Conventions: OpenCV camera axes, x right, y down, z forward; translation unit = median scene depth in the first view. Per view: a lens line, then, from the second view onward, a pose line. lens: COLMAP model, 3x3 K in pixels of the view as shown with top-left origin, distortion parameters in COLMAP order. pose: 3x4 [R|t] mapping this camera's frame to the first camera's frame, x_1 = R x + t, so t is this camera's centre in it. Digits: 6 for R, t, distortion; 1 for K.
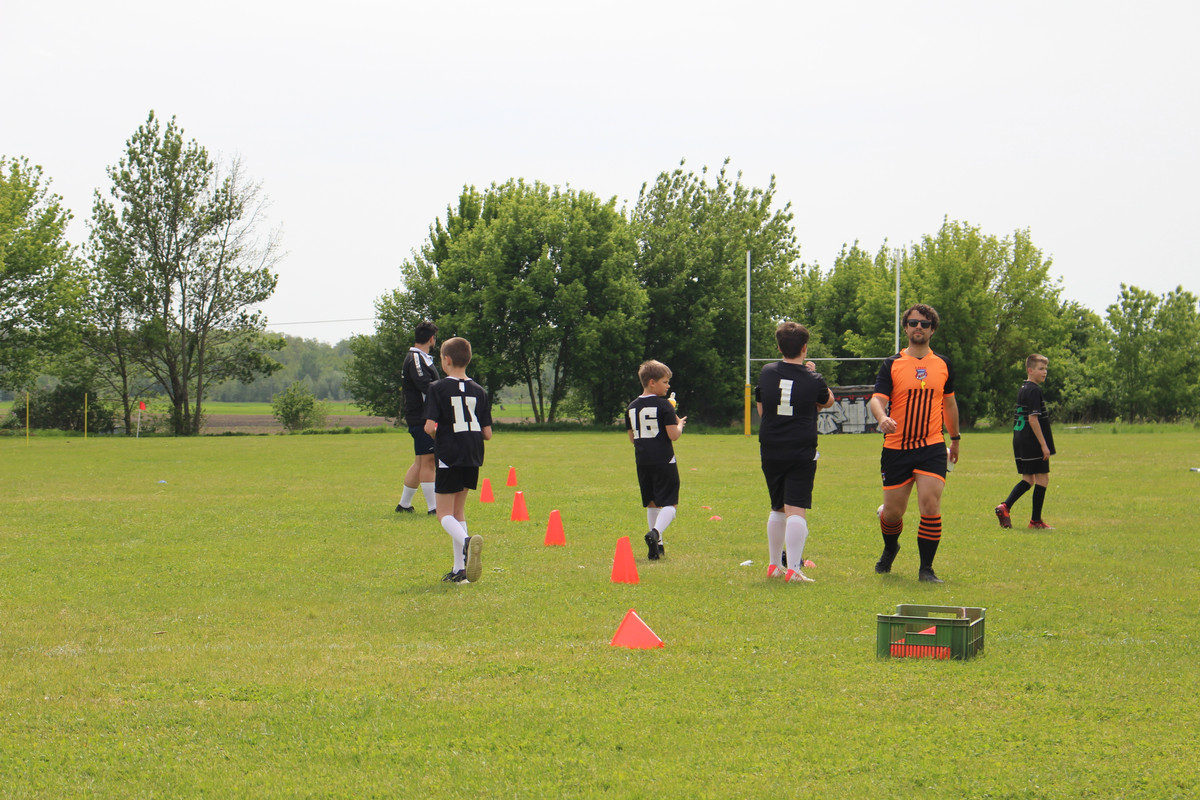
lens RADIAL K [[2337.5, 0, 600.0], [0, 2337.5, 400.0], [0, 0, 1]] dist [-0.157277, 0.062694]
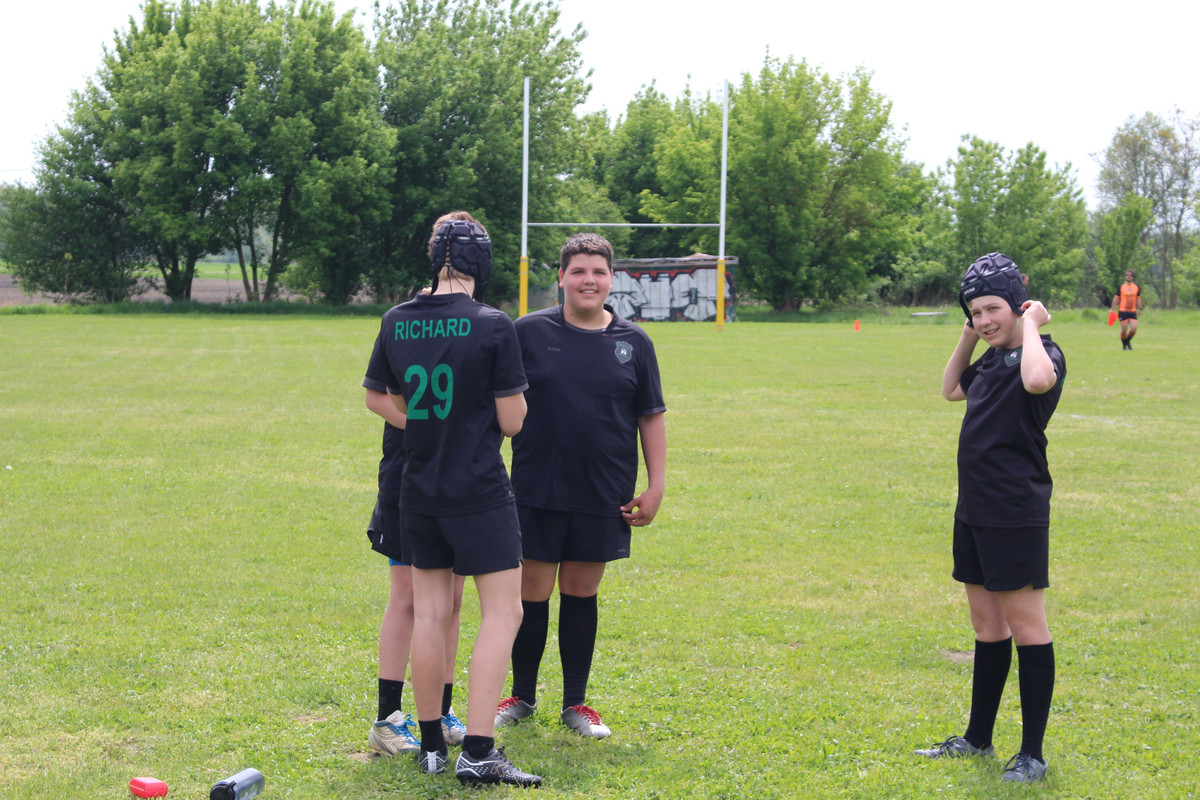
lens RADIAL K [[2337.5, 0, 600.0], [0, 2337.5, 400.0], [0, 0, 1]] dist [-0.157277, 0.062694]
pose [[0.993455, 0.004710, 0.114129, 0.000655], [-0.011471, 0.998212, 0.058656, -0.003781], [-0.113649, -0.059581, 0.991733, 0.185336]]
